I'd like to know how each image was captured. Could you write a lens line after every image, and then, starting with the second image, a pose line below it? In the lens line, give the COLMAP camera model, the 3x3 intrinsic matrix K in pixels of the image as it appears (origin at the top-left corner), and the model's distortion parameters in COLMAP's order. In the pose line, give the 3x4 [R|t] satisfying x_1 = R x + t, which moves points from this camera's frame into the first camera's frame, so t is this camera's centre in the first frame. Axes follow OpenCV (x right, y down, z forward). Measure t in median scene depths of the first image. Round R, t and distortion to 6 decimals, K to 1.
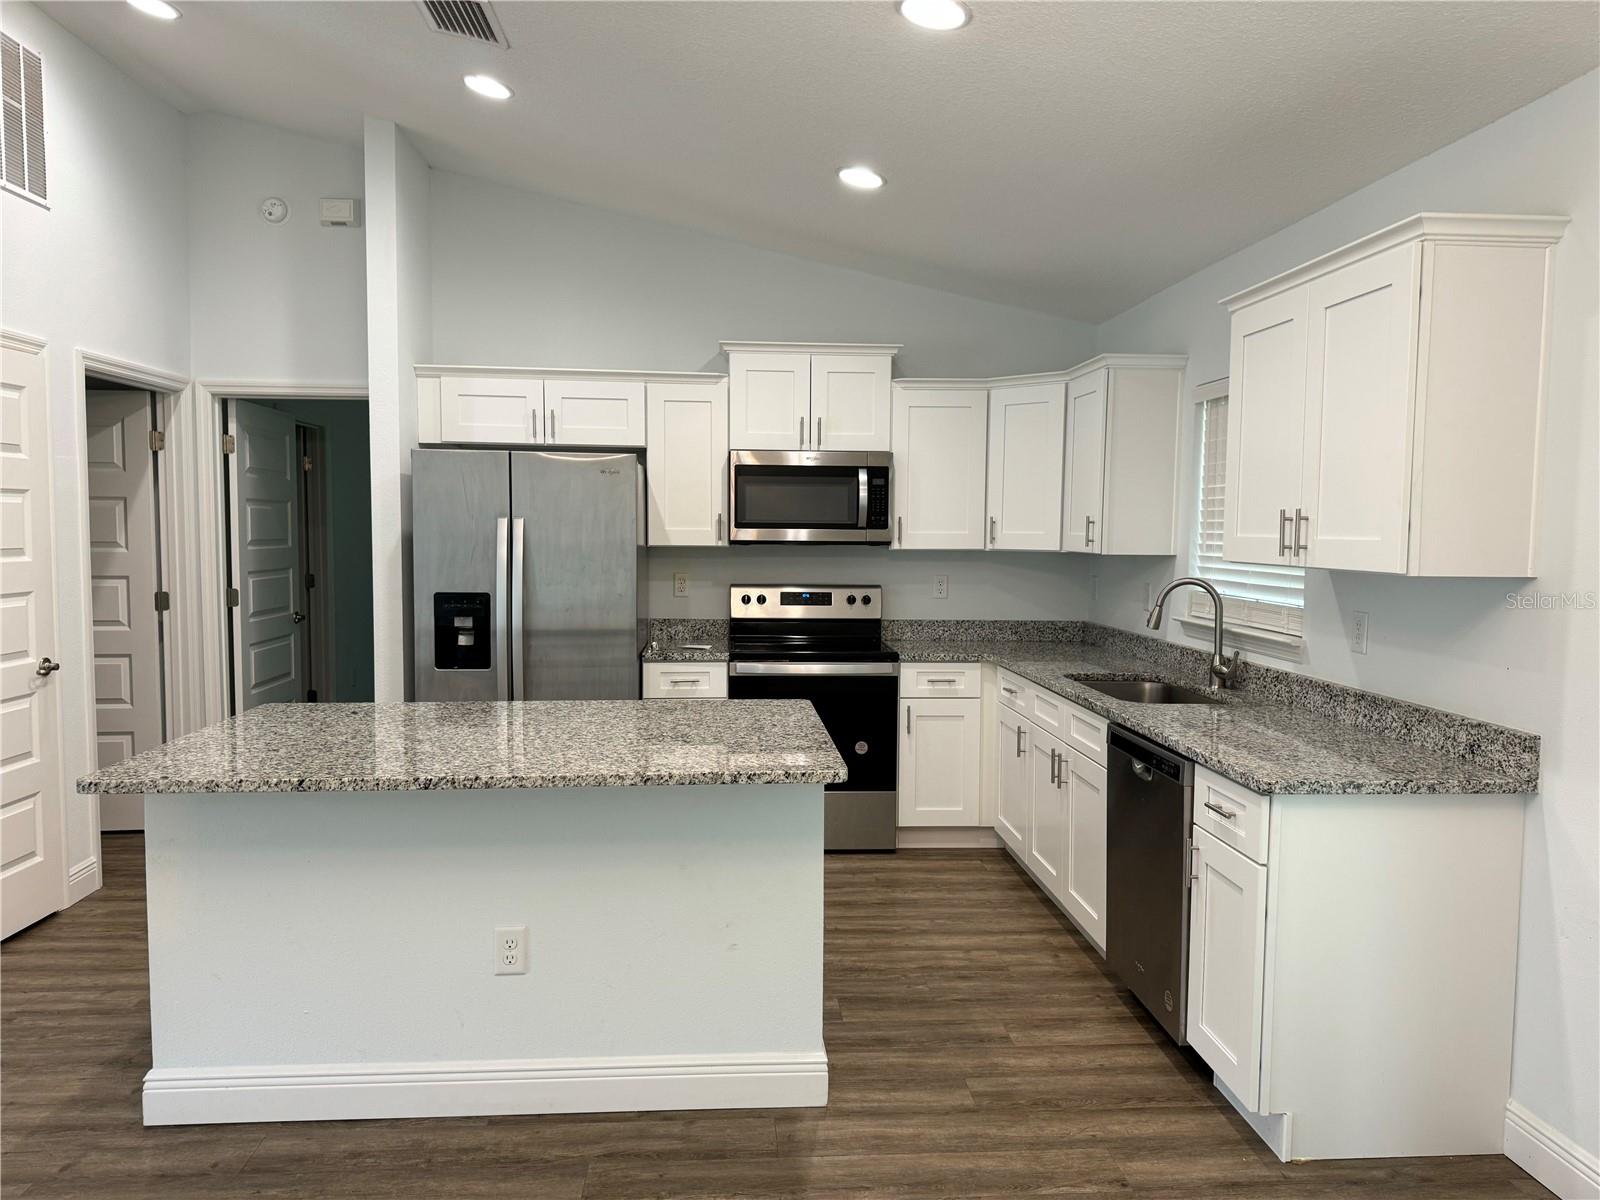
lens RADIAL K [[1130.7, 0, 788.6], [0, 1130.7, 599.4], [0, 0, 1]] dist [0.045012, -0.052849]
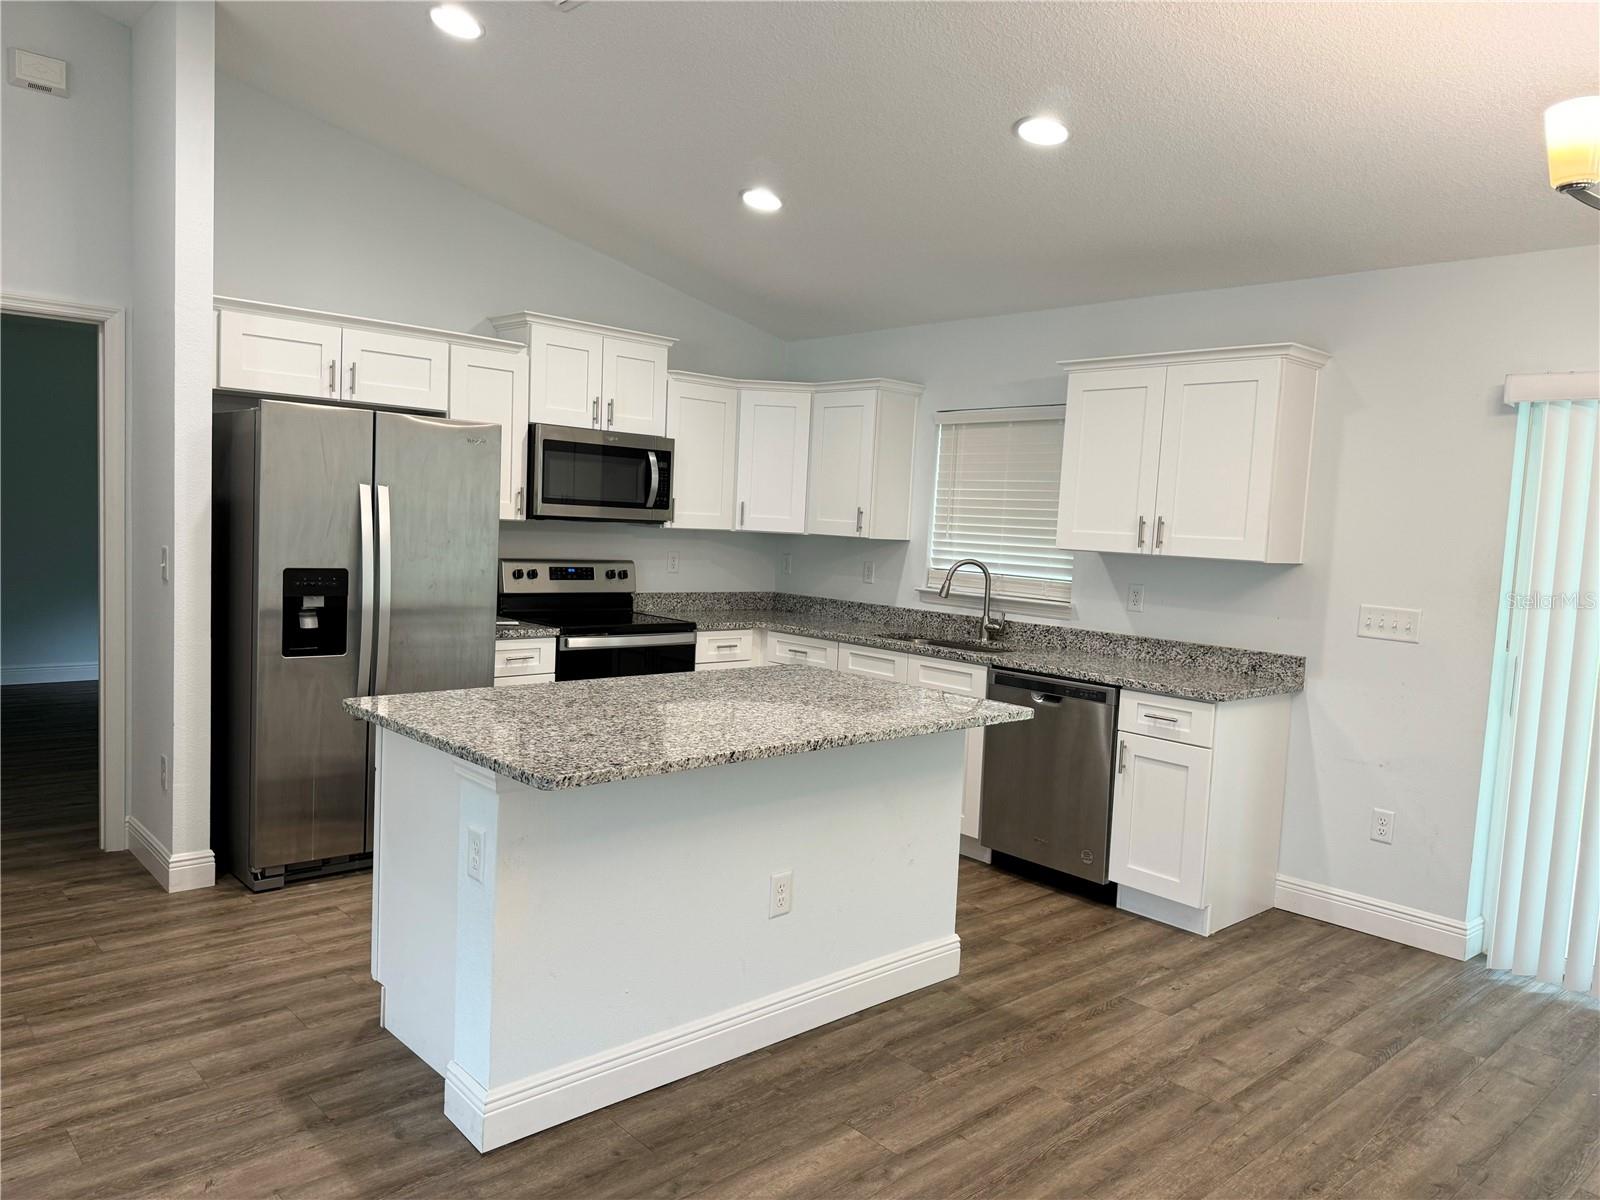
lens RADIAL K [[1130.7, 0, 798.0], [0, 1130.7, 608.2], [0, 0, 1]] dist [0.045012, -0.052849]
pose [[0.780835, -0.019975, 0.624418, -0.573024], [-0.001995, 0.999404, 0.034465, -0.005999], [-0.624734, -0.028157, 0.780330, 0.083853]]
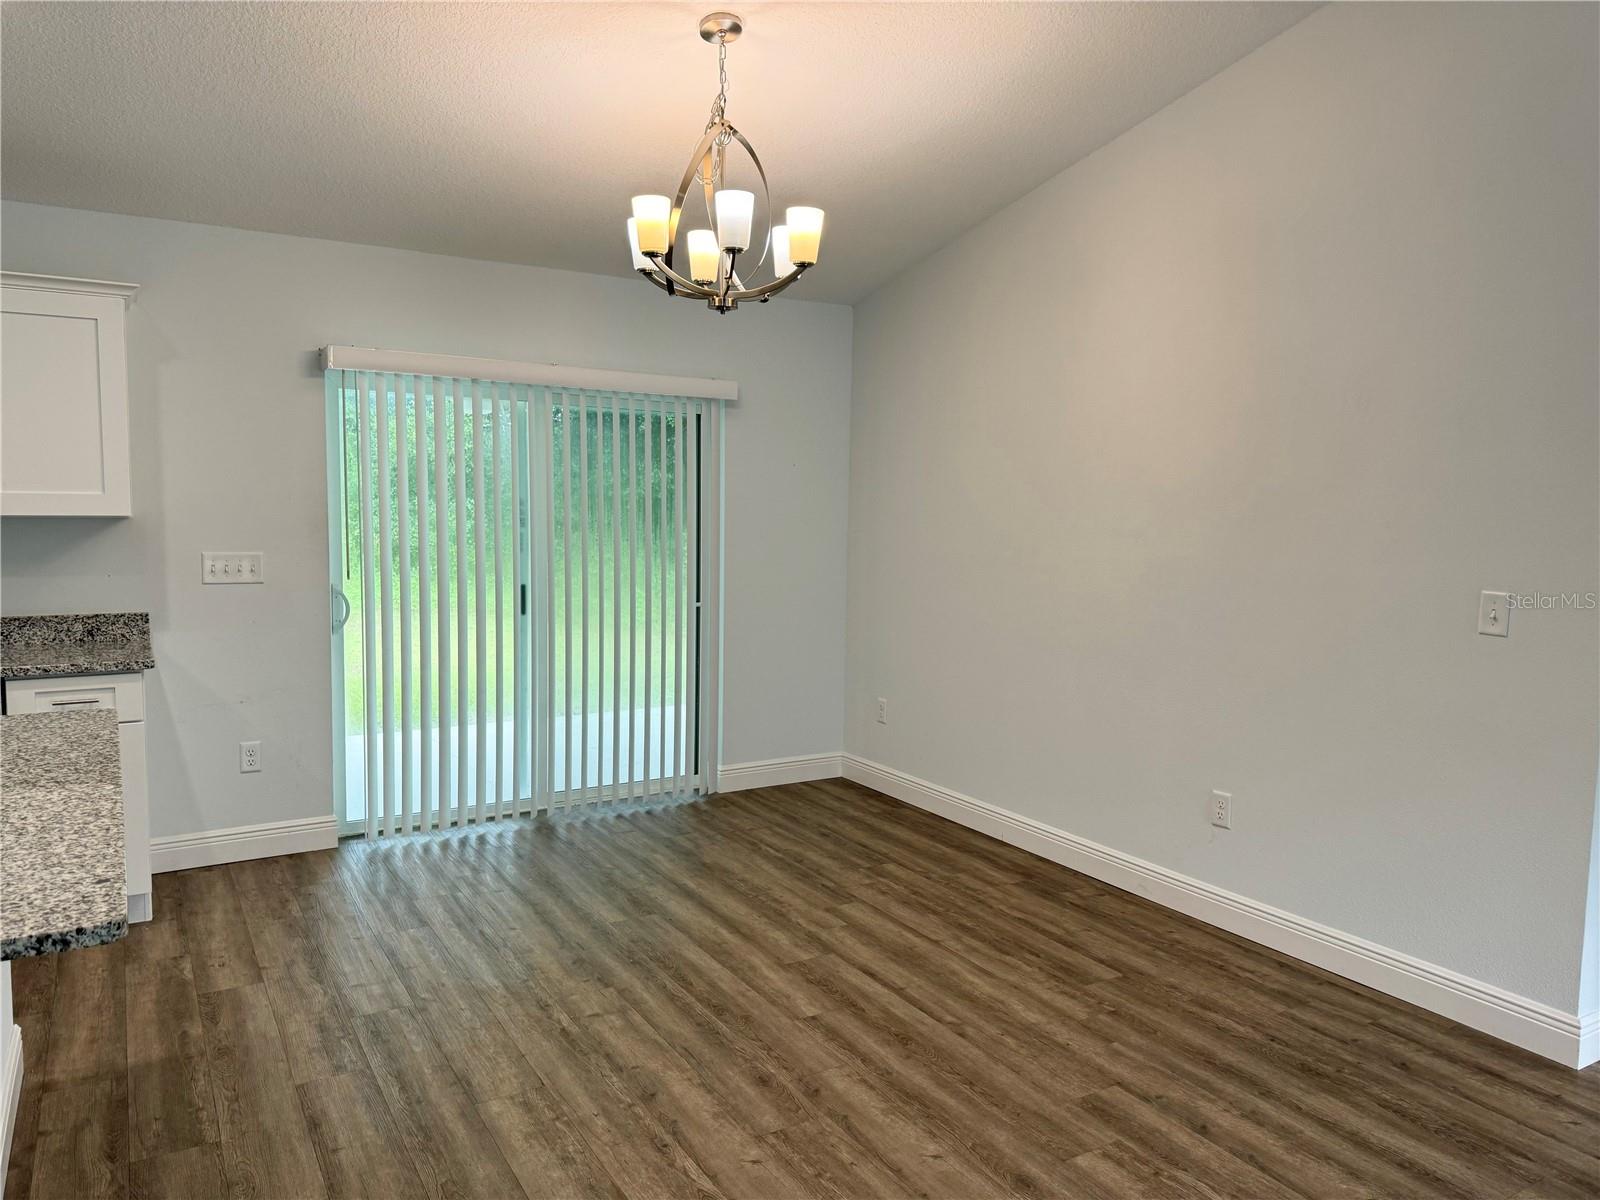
lens RADIAL K [[1130.7, 0, 797.4], [0, 1130.7, 605.5], [0, 0, 1]] dist [0.045012, -0.052849]
pose [[-0.454063, -0.090500, 0.886362, -0.709661], [0.047106, 0.990998, 0.125315, -0.030391], [-0.889724, 0.098654, -0.445712, 0.515848]]
